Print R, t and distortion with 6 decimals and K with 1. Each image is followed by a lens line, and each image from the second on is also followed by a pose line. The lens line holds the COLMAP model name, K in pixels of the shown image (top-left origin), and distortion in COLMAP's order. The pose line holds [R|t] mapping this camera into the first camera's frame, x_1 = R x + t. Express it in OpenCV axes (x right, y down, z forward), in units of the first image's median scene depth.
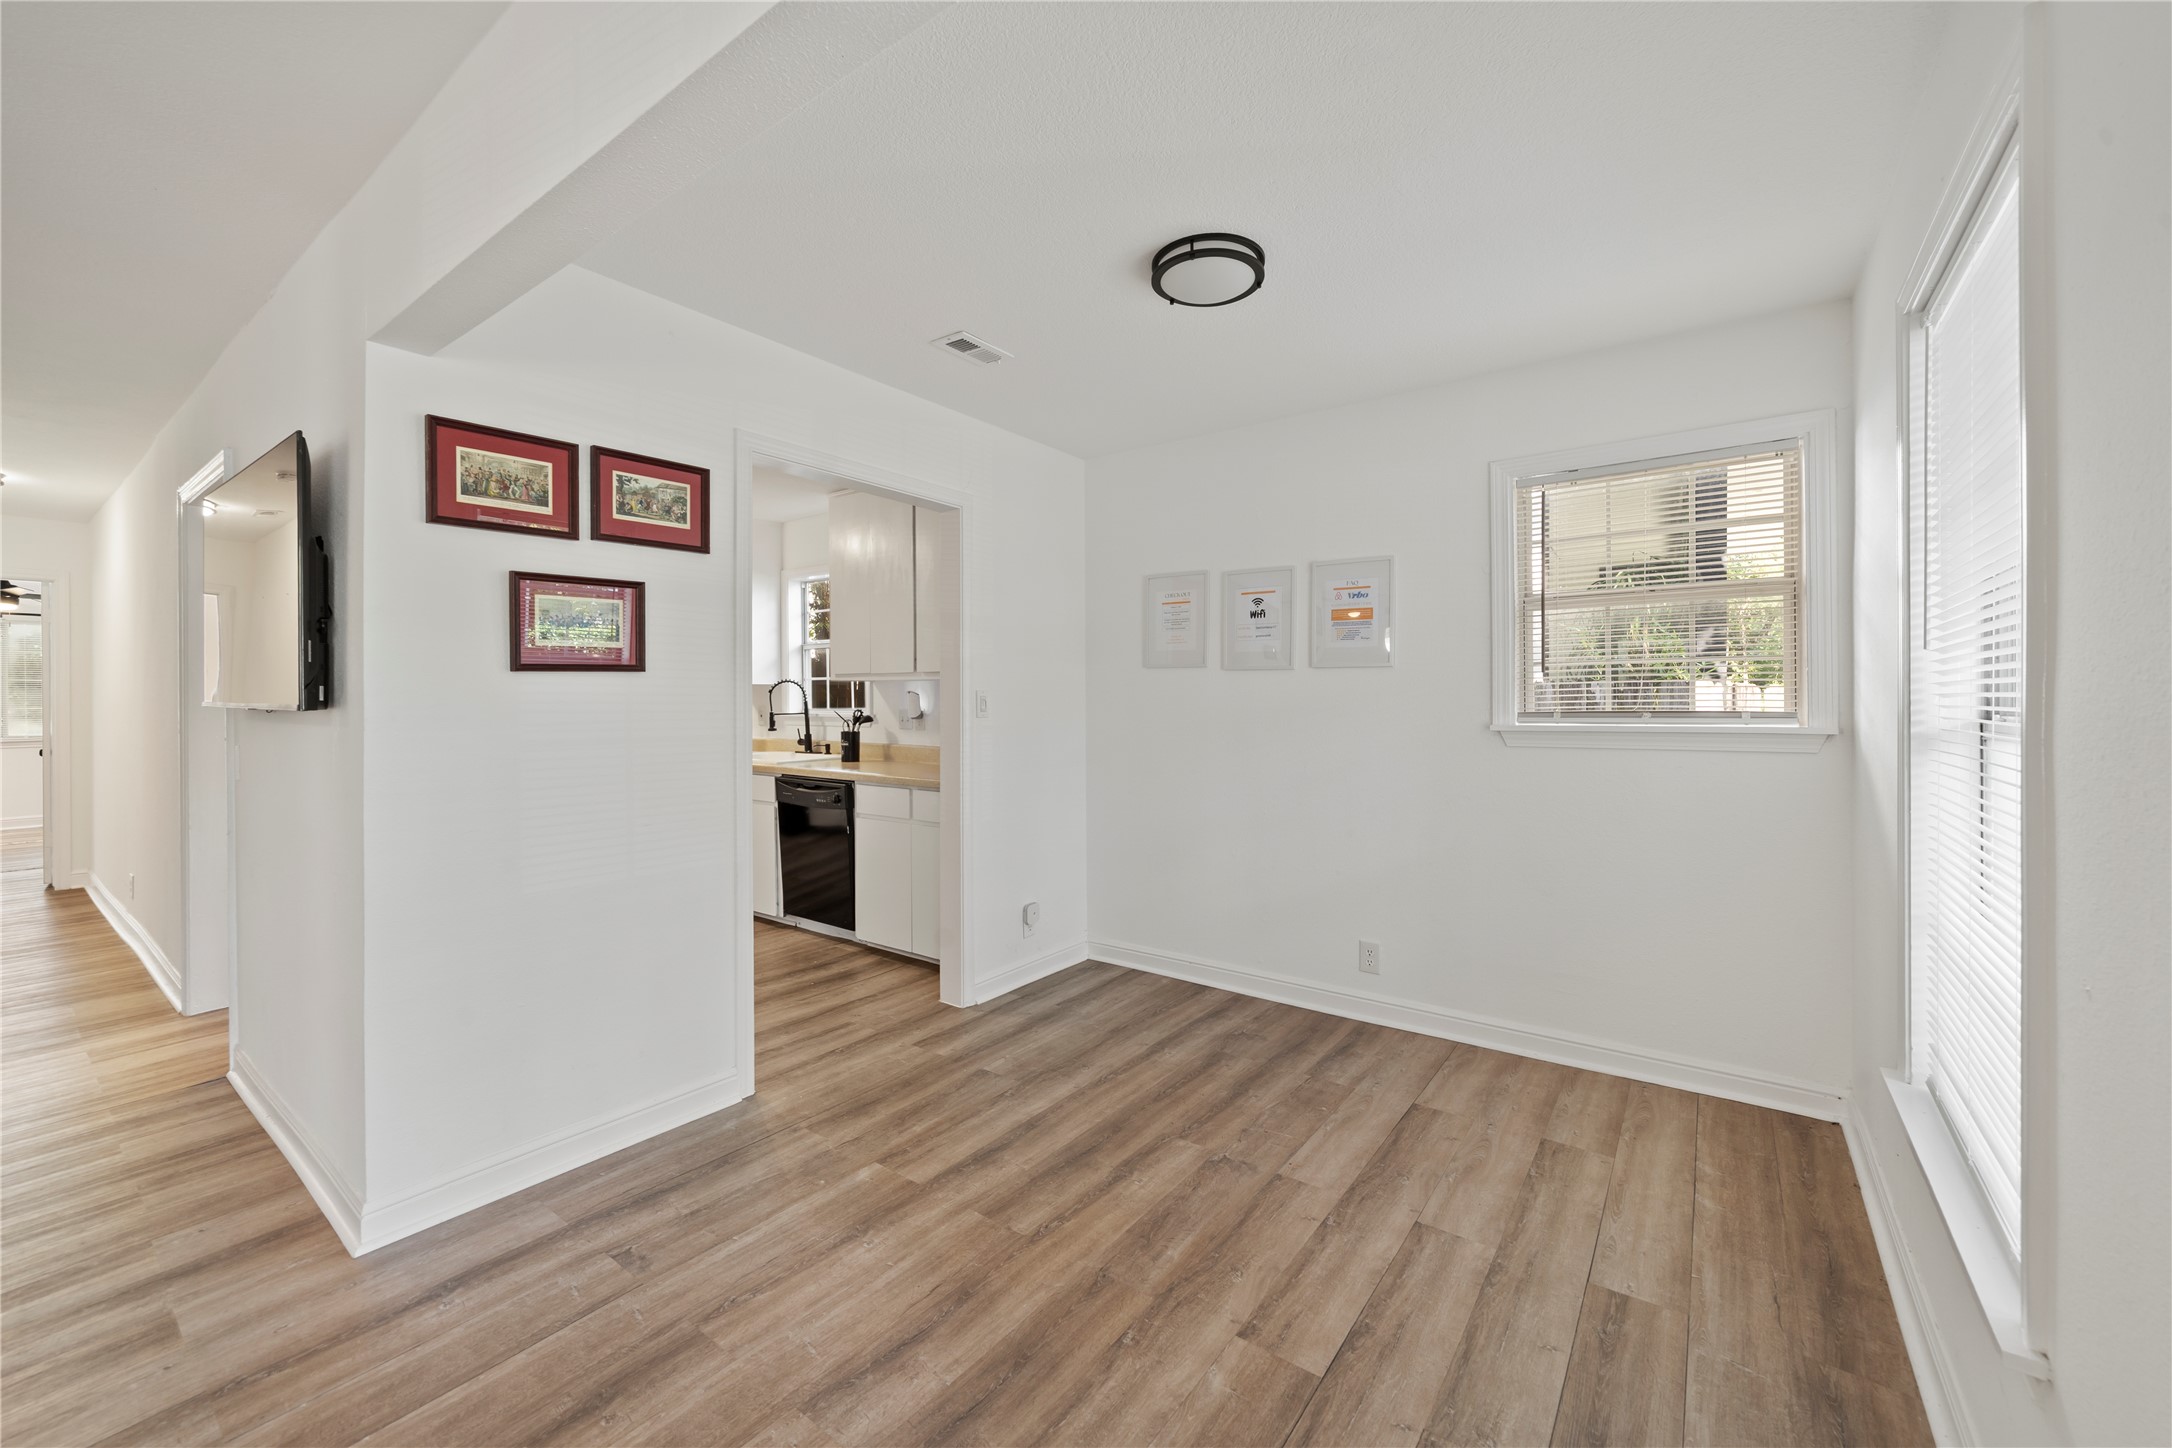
lens RADIAL K [[842.9, 0, 1089.4], [0, 842.9, 704.3], [0, 0, 1]] dist [0.001030, -0.000408]
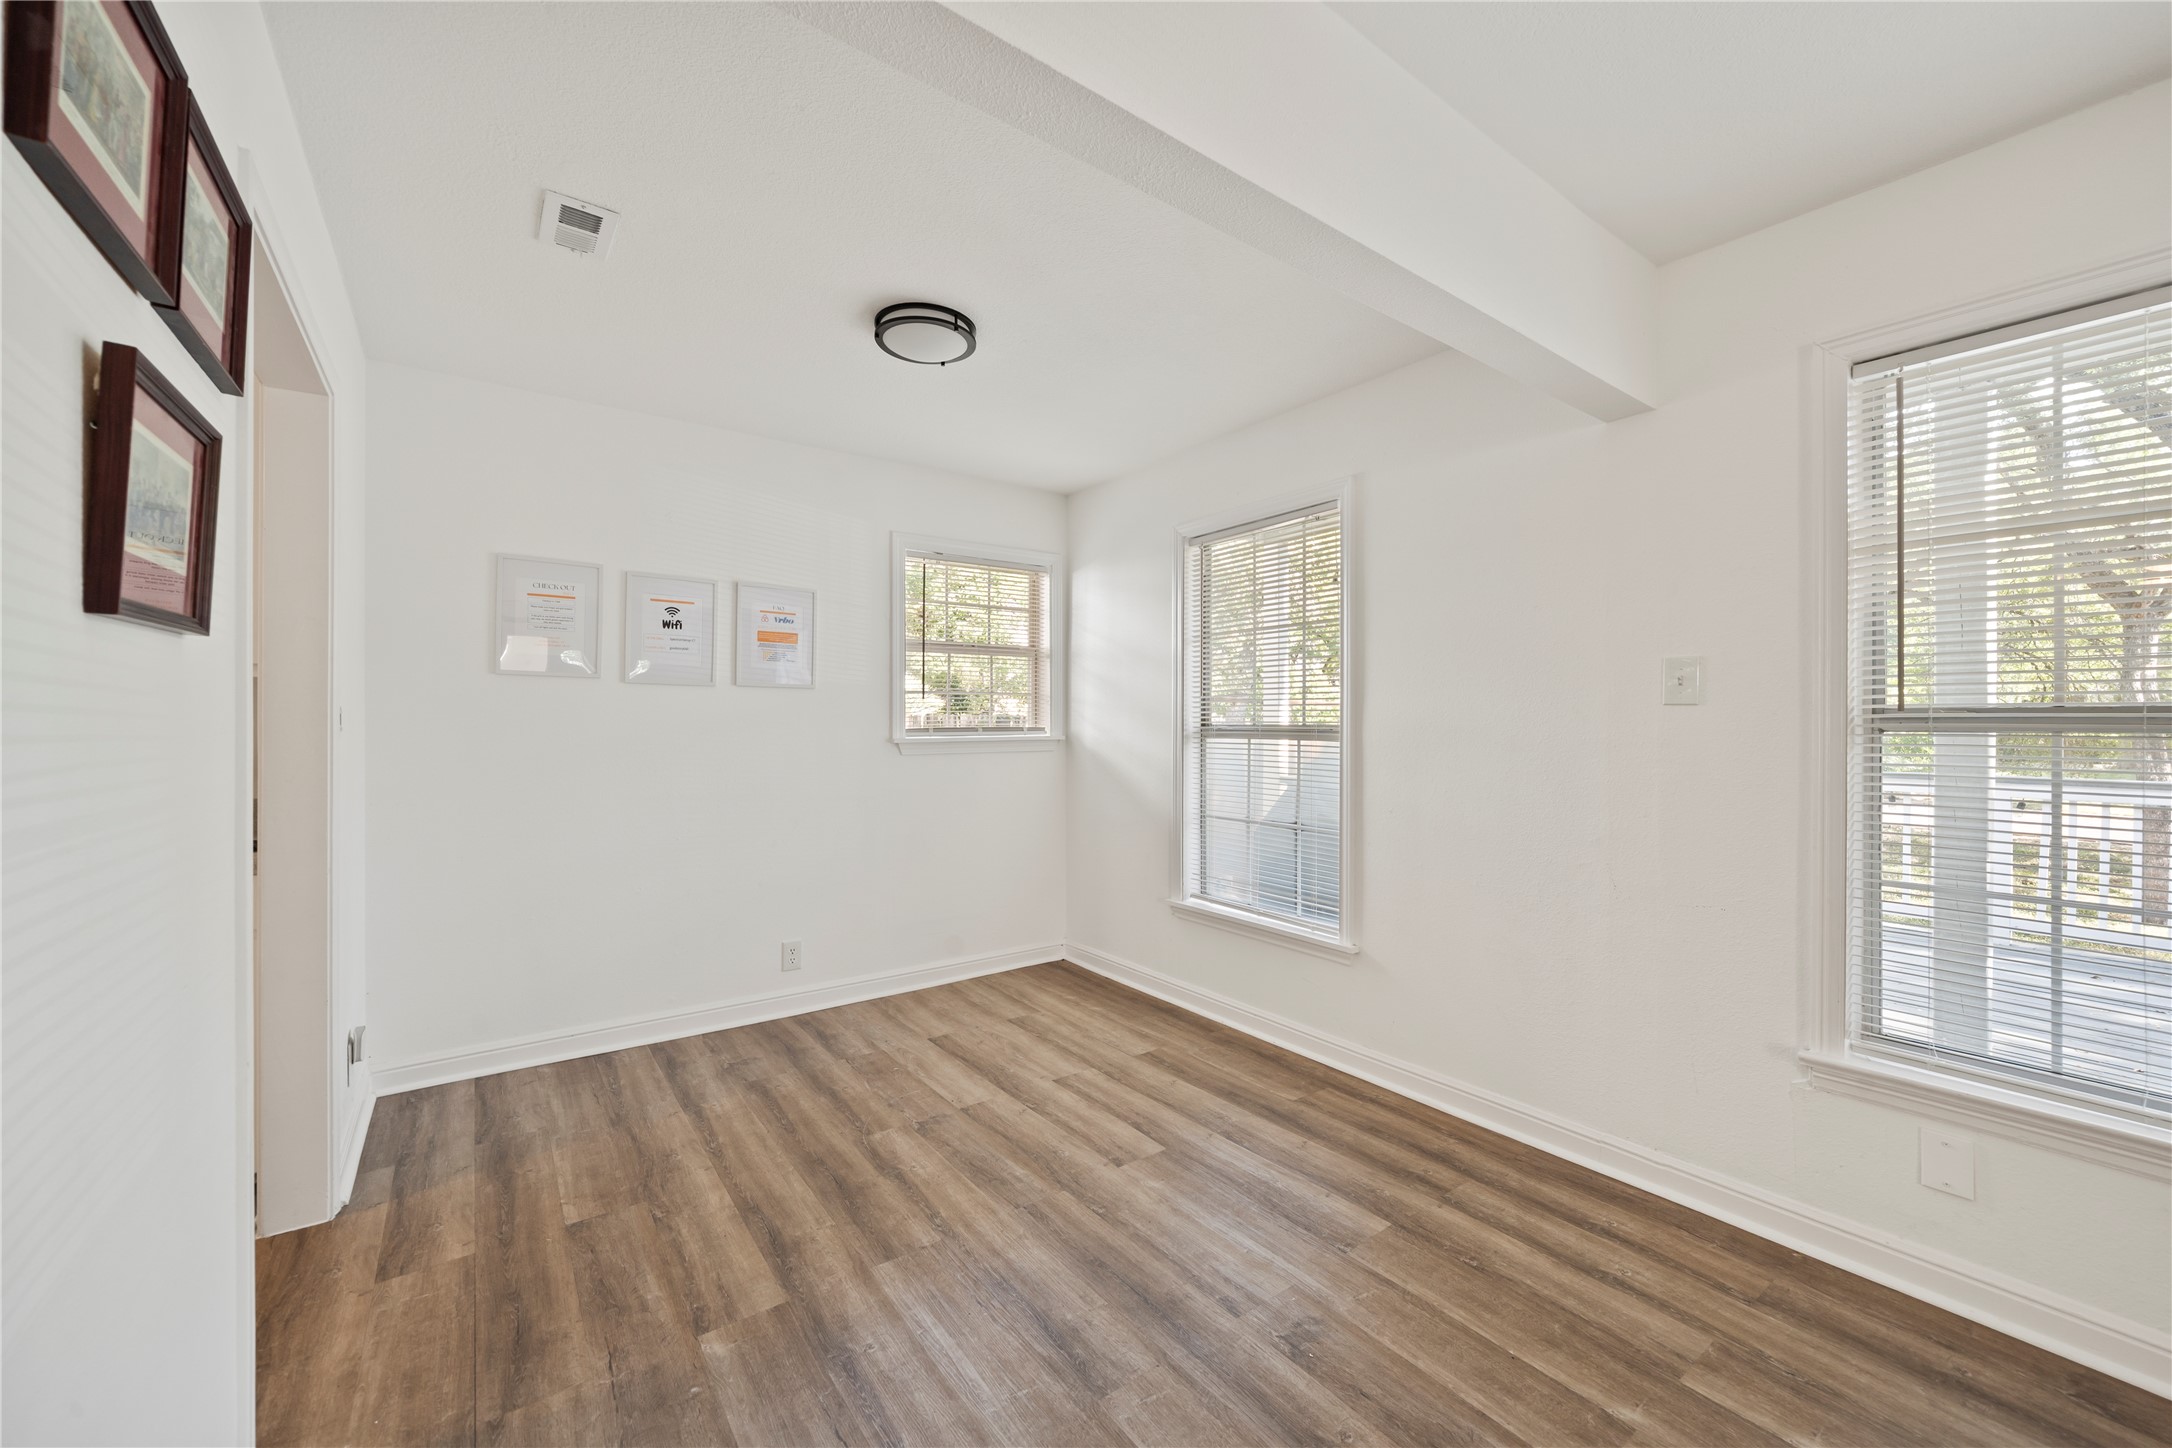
lens RADIAL K [[842.9, 0, 1087.0], [0, 842.9, 722.9], [0, 0, 1]] dist [0.001030, -0.000408]
pose [[0.303546, 0.004627, 0.952806, -0.735878], [0.003528, 0.999976, -0.005980, 0.011121], [-0.952810, 0.005176, 0.303522, 0.387143]]
